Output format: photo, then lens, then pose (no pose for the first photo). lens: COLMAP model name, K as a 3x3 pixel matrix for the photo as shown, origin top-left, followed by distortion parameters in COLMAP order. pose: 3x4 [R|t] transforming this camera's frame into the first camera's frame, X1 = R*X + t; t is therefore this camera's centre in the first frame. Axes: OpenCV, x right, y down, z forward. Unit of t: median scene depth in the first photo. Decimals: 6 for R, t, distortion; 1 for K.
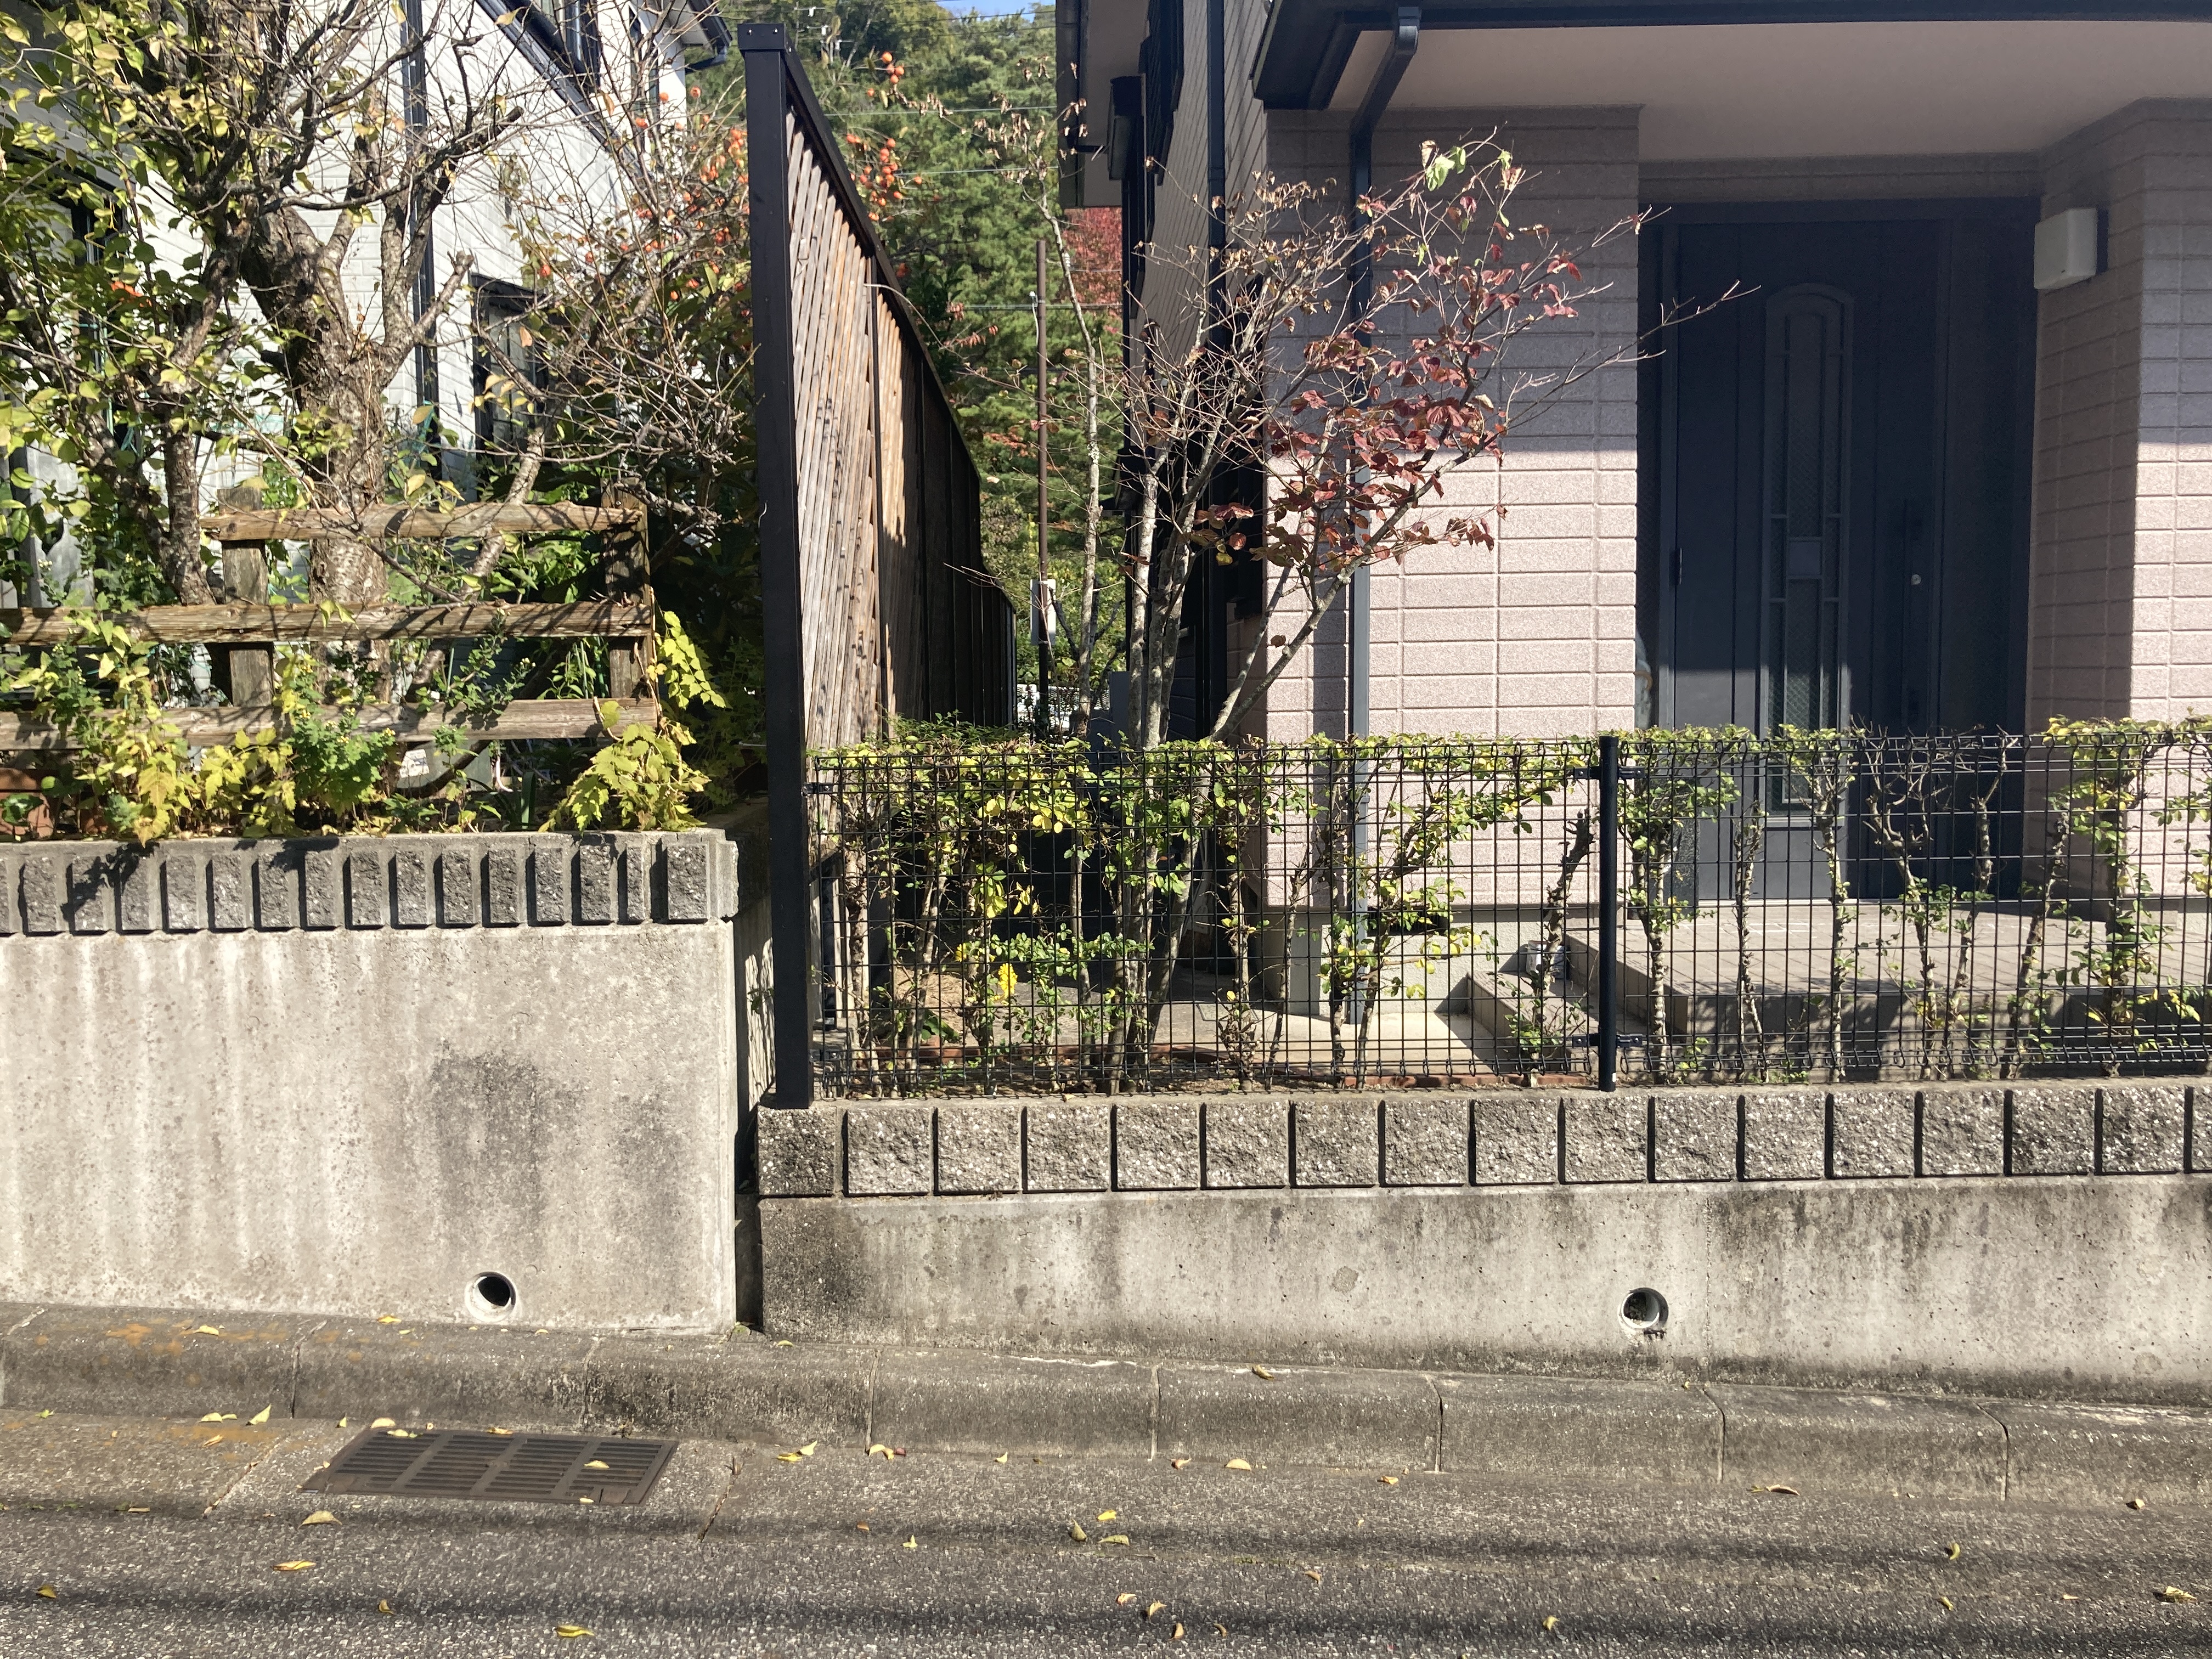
lens RADIAL K [[1763.3, 0, 1106.0], [0, 1763.3, 829.5], [0, 0, 1]] dist [0.015006, 0.002433]
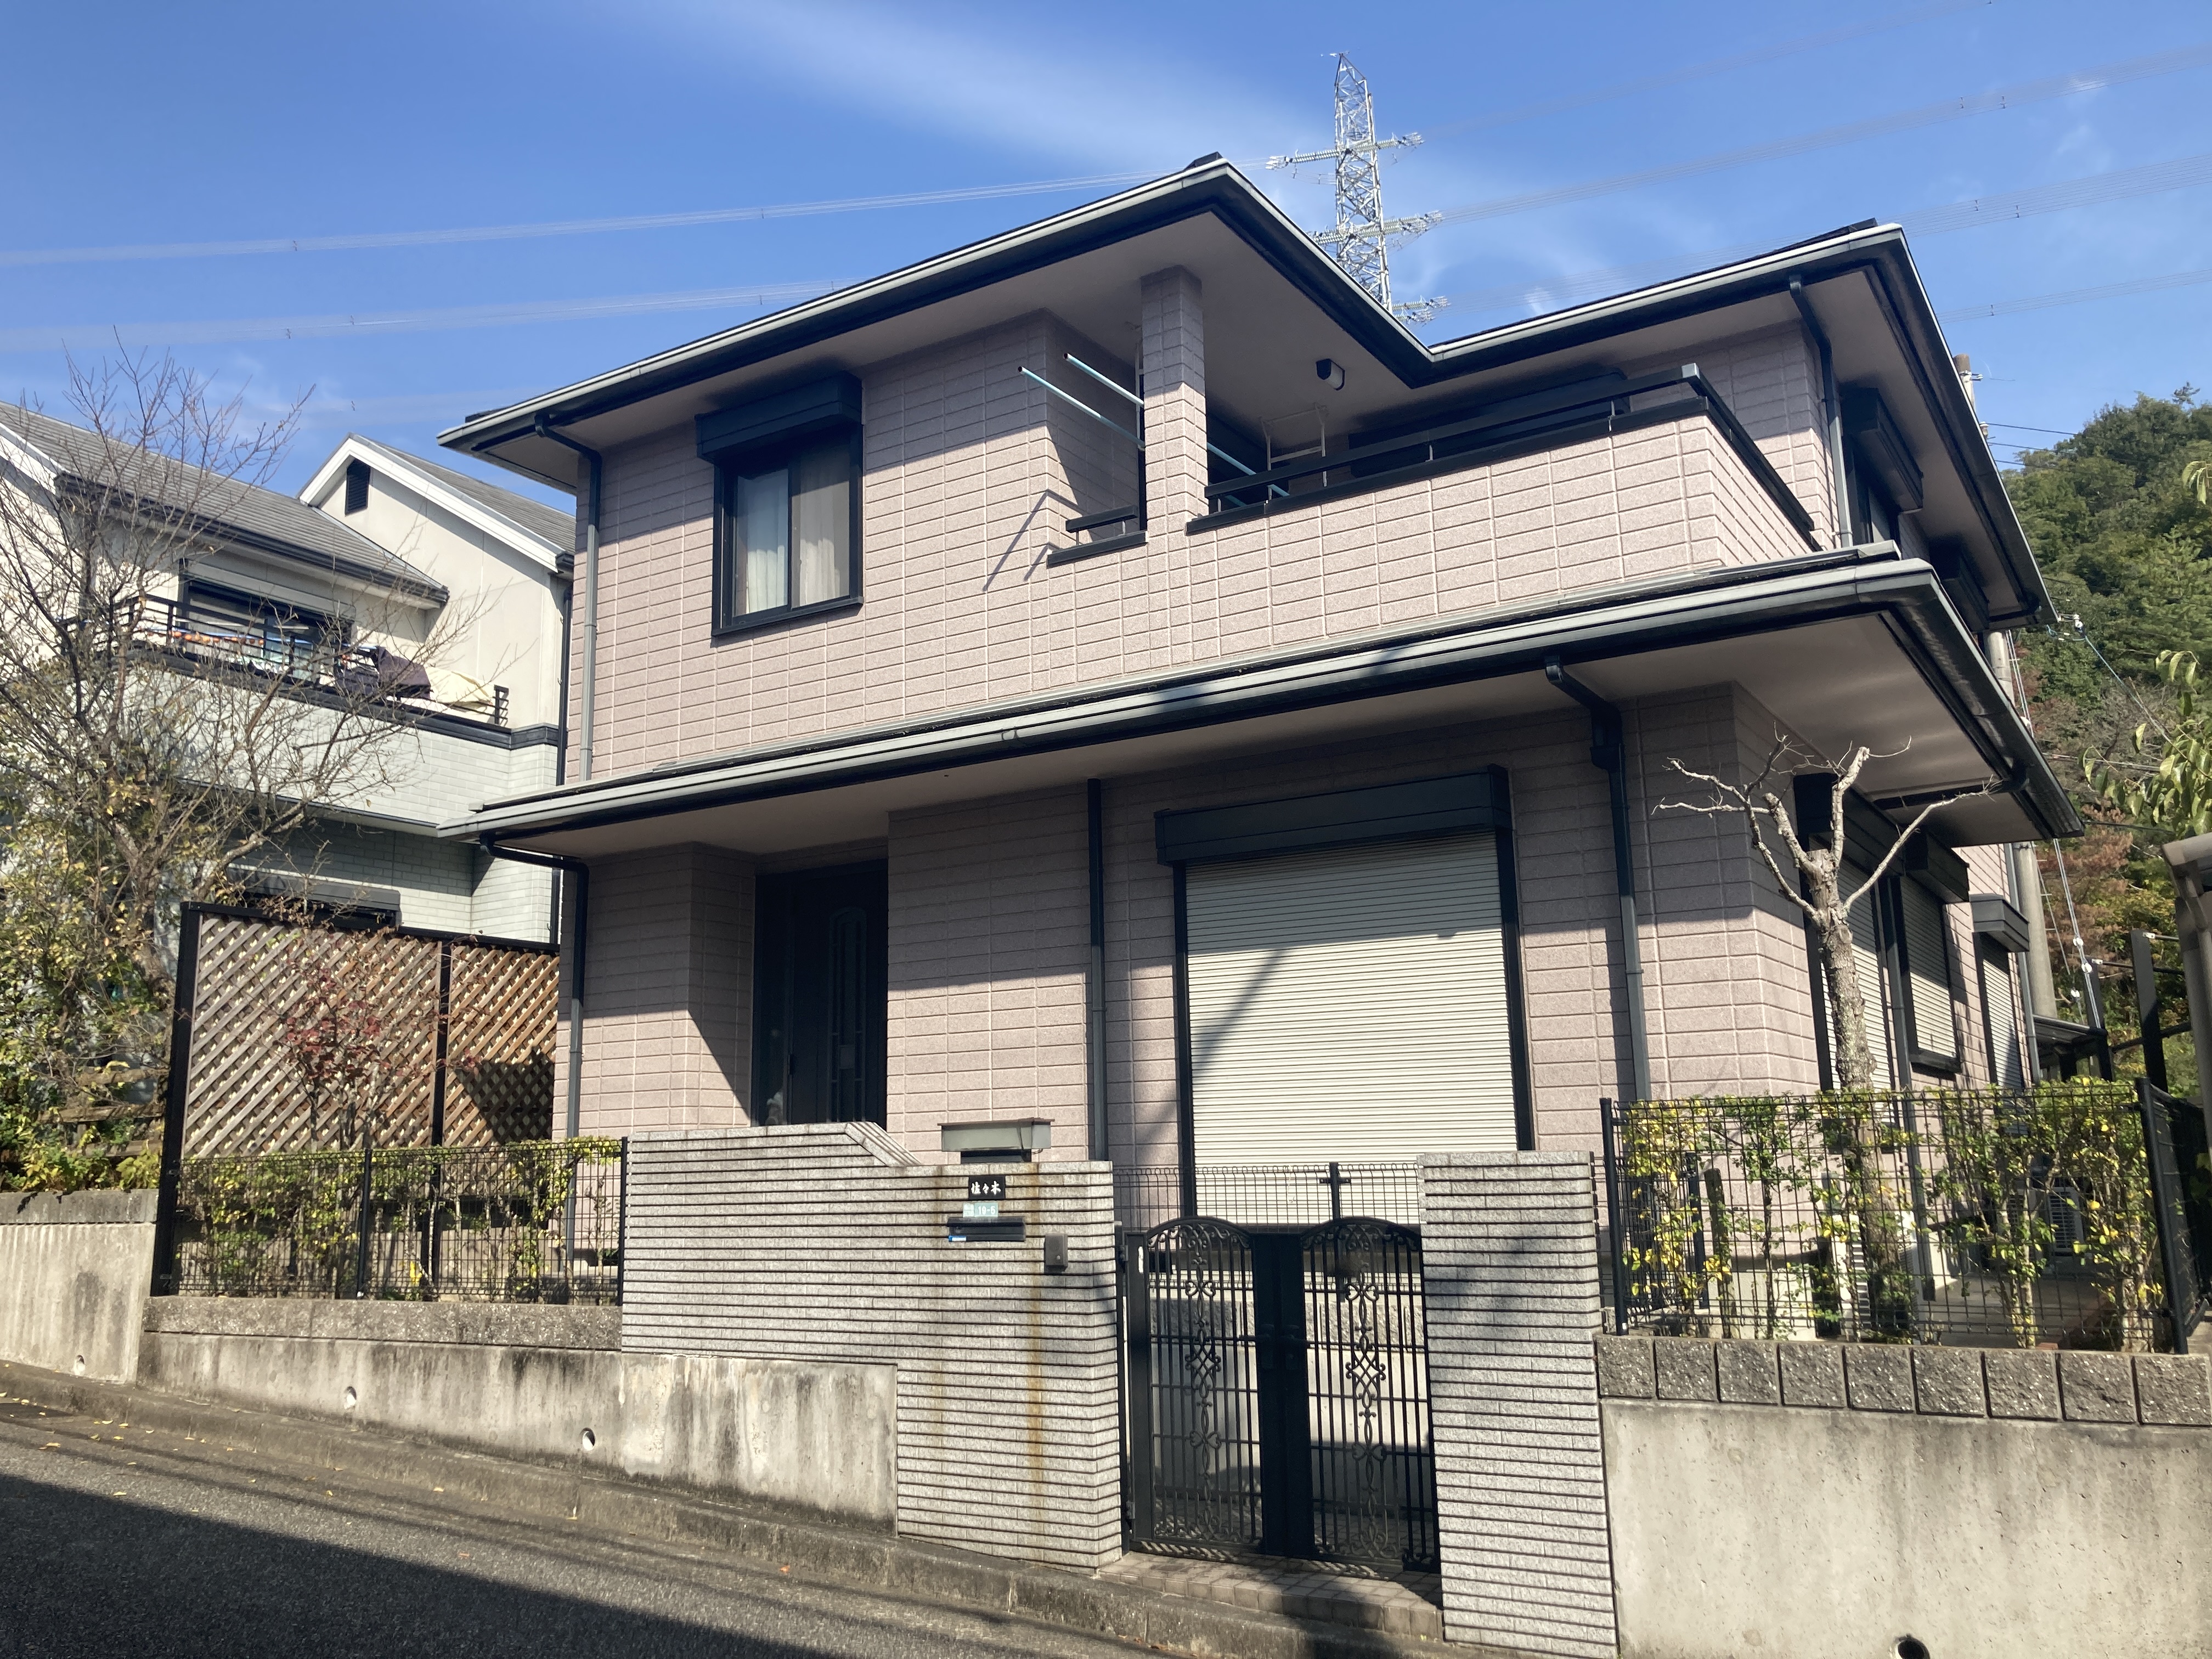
lens RADIAL K [[1799.5, 0, 1085.1], [0, 1799.5, 812.0], [0, 0, 1]] dist [0.009076, 0.002633]
pose [[0.843393, -0.106990, -0.526537, 2.489980], [-0.037416, 0.965900, -0.256199, 0.099079], [0.535993, 0.235778, 0.810630, -0.609172]]
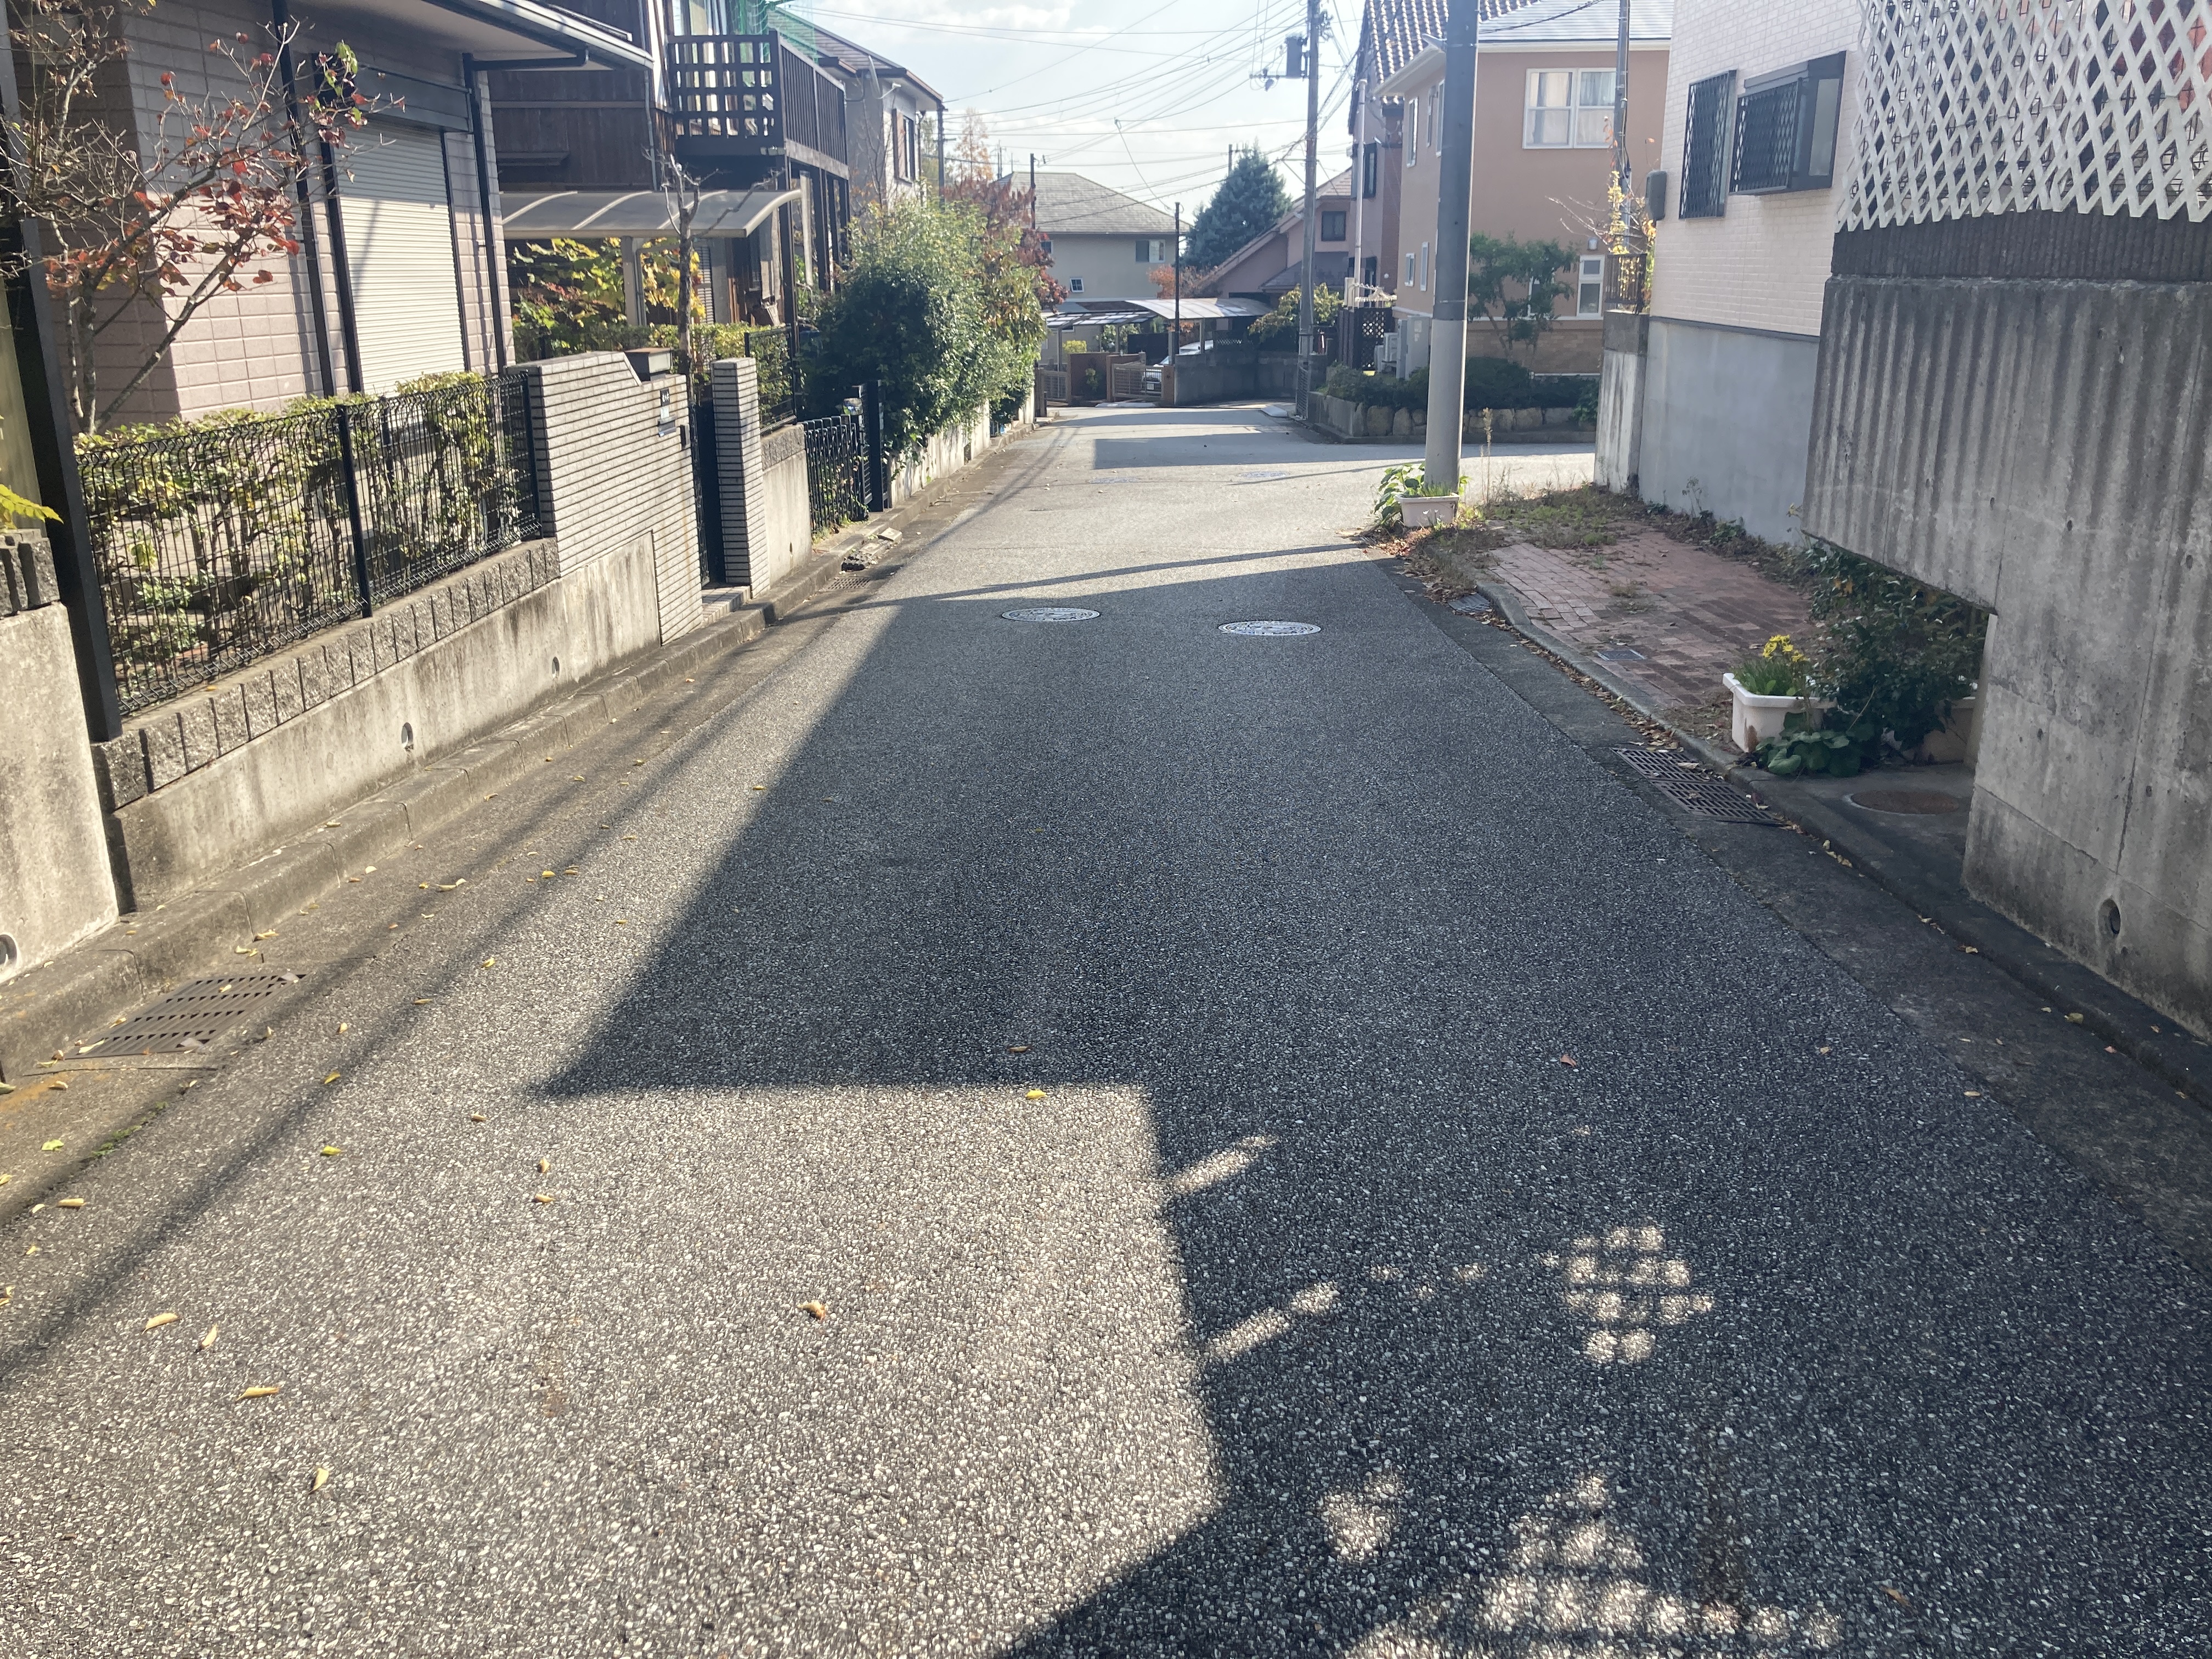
lens RADIAL K [[1799.5, 0, 1085.1], [0, 1799.5, 812.0], [0, 0, 1]] dist [0.009076, 0.002633]
pose [[0.045804, -0.276824, 0.959828, -1.415001], [0.087977, 0.958221, 0.272162, -0.084804], [-0.995069, 0.071977, 0.068244, 0.212362]]
